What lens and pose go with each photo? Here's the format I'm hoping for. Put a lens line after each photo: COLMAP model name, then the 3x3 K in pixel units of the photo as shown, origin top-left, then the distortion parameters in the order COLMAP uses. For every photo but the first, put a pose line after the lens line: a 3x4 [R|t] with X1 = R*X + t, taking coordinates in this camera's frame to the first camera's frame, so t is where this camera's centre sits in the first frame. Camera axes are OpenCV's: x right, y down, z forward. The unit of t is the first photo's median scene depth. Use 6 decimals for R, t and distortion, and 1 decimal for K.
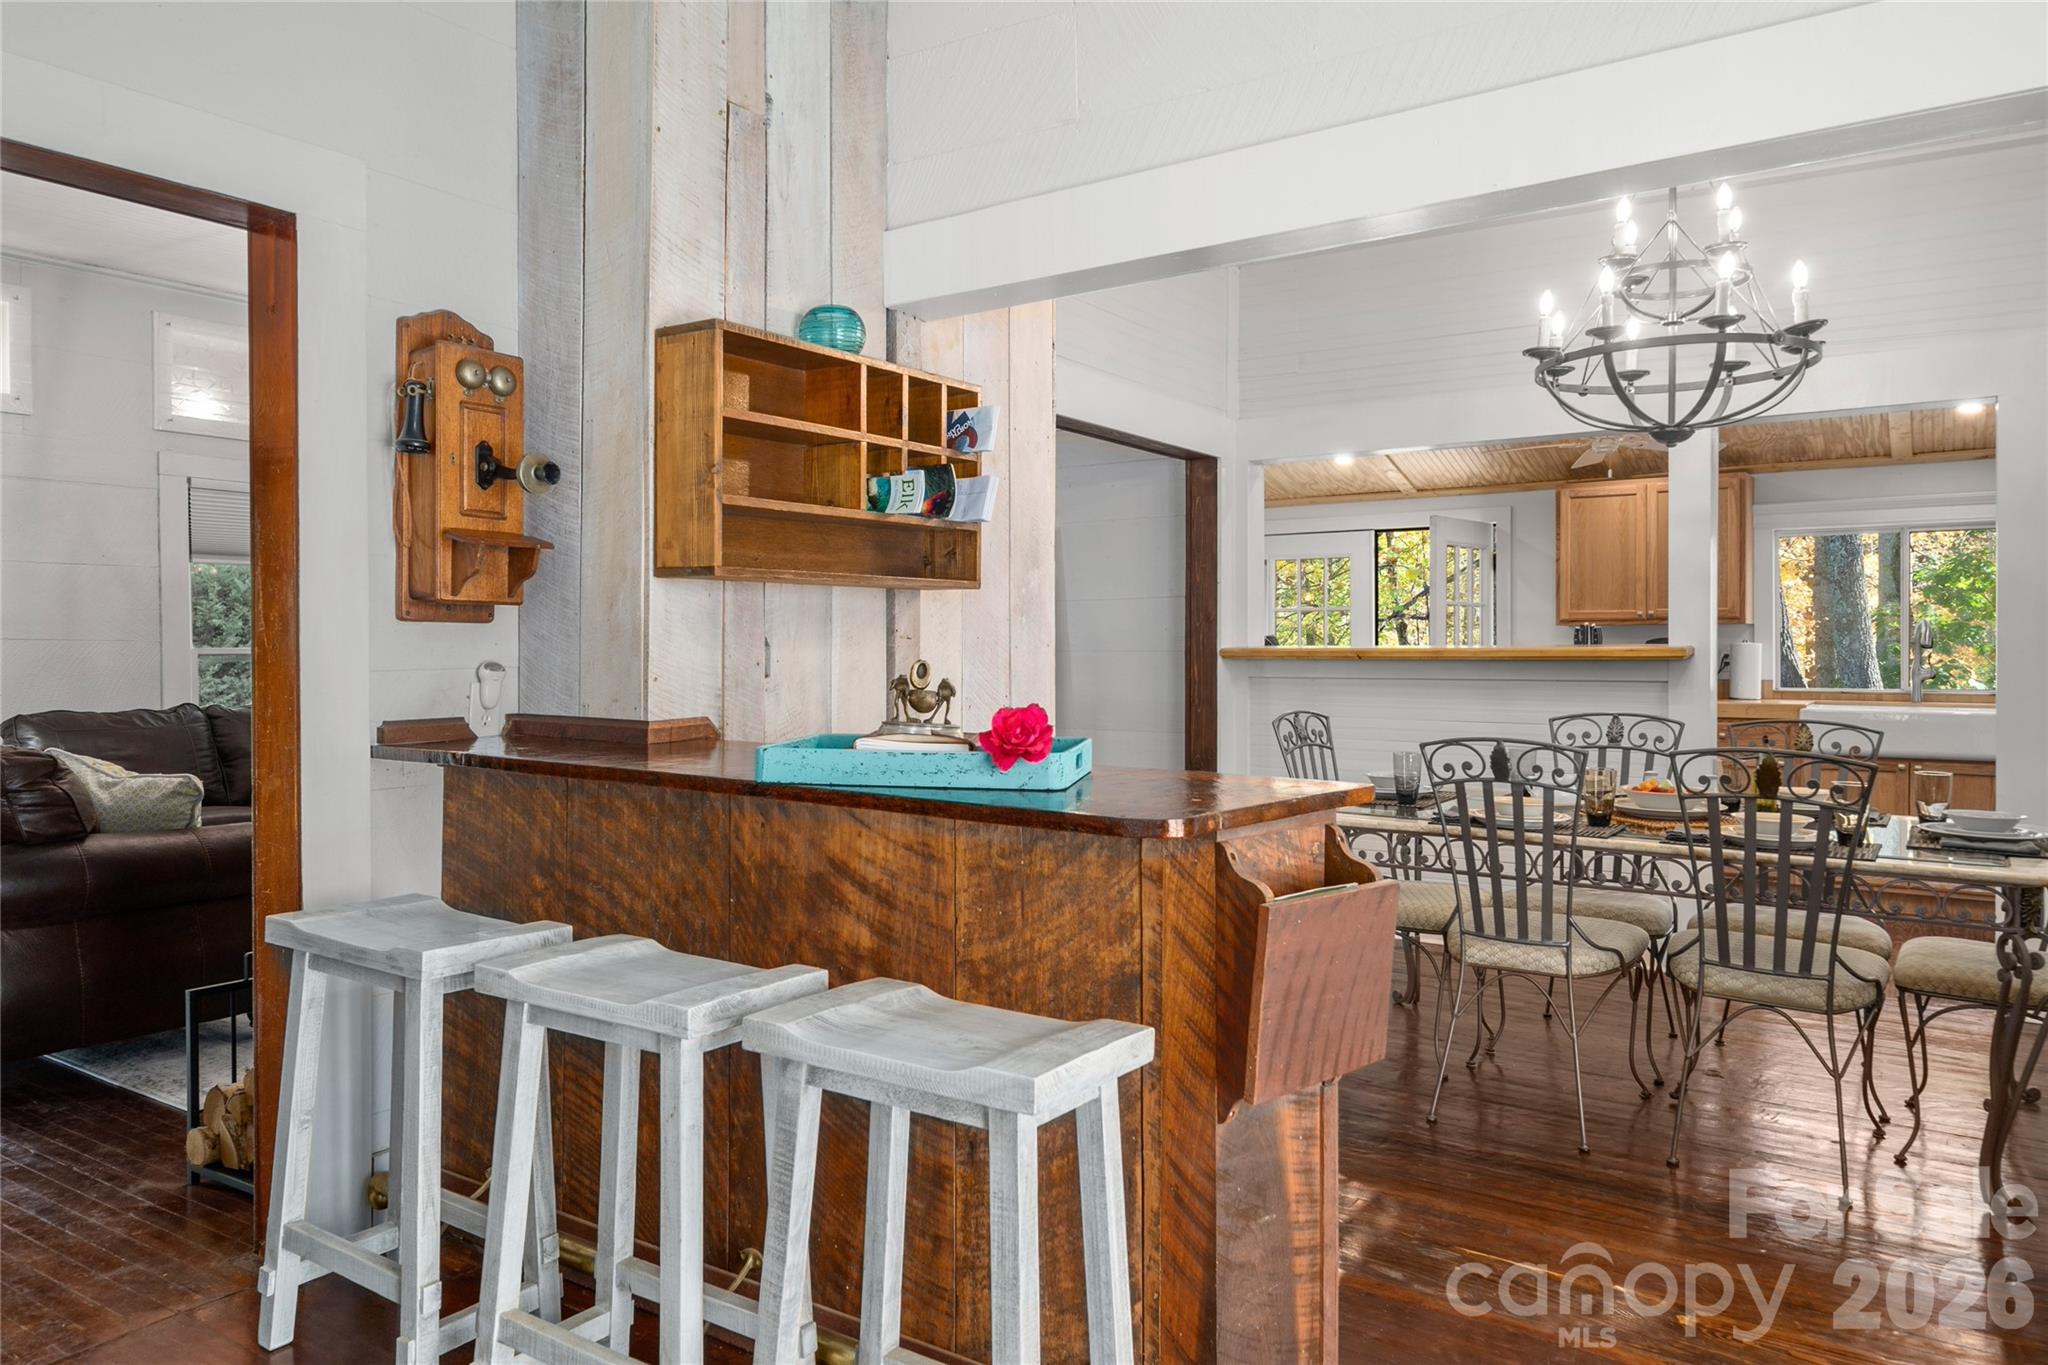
lens RADIAL K [[1374.0, 0, 1024.0], [0, 1374.0, 682.5], [0, 0, 1]] dist [0.008238, 0.001383]
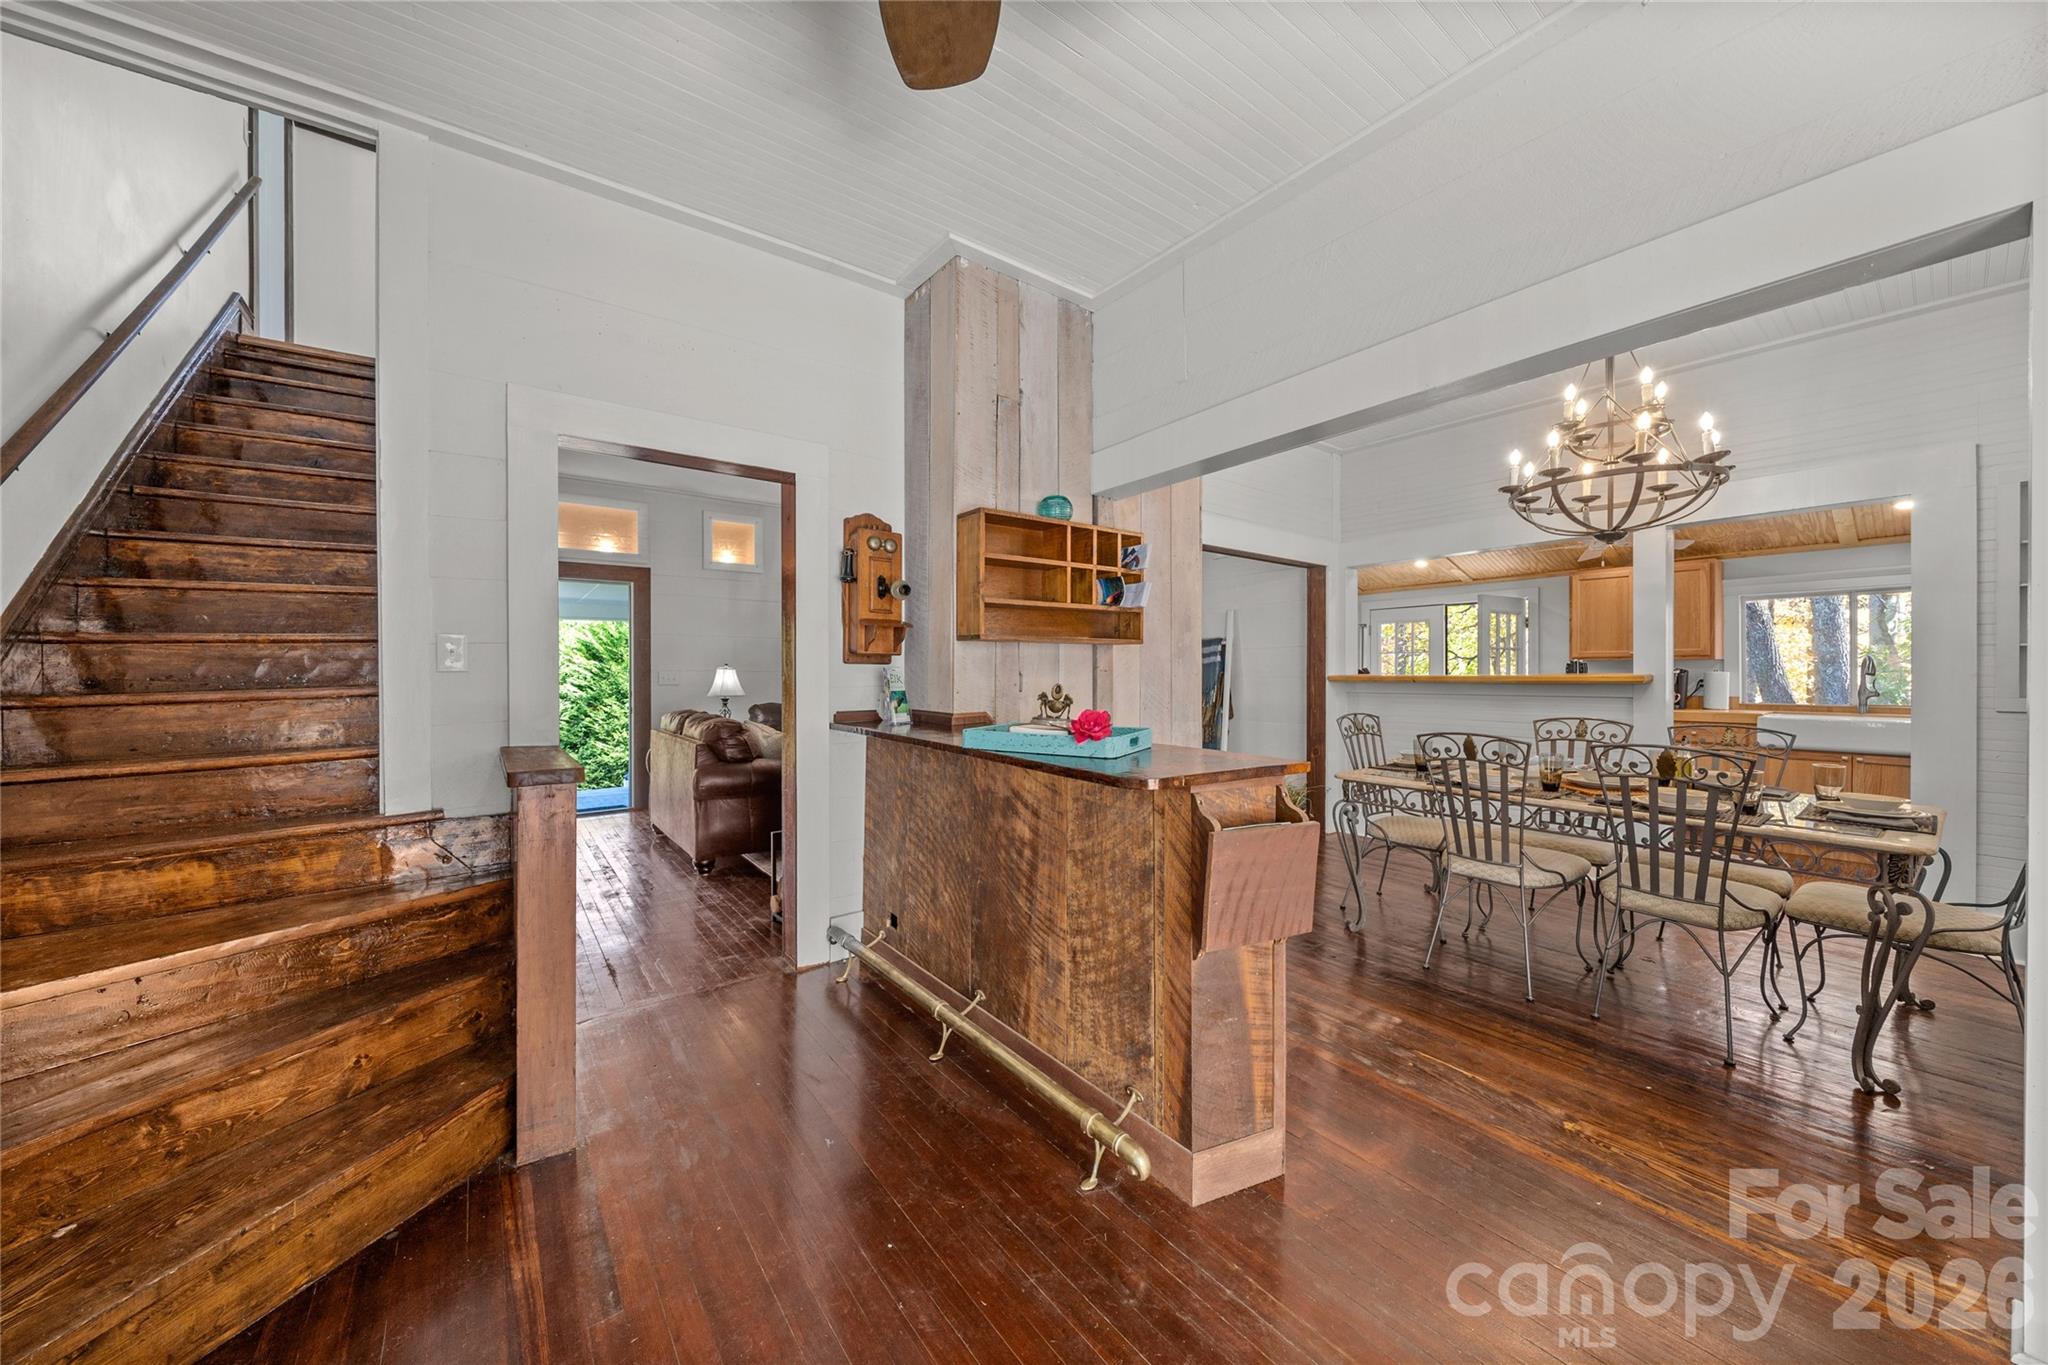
lens RADIAL K [[705.0, 0, 1027.5], [0, 705.0, 687.6], [0, 0, 1]] dist [-0.002266, -0.000106]
pose [[0.946221, 0.005636, -0.323472, 0.139714], [-0.007725, 0.999957, -0.005176, -0.004413], [0.323429, 0.007397, 0.946224, 0.070341]]
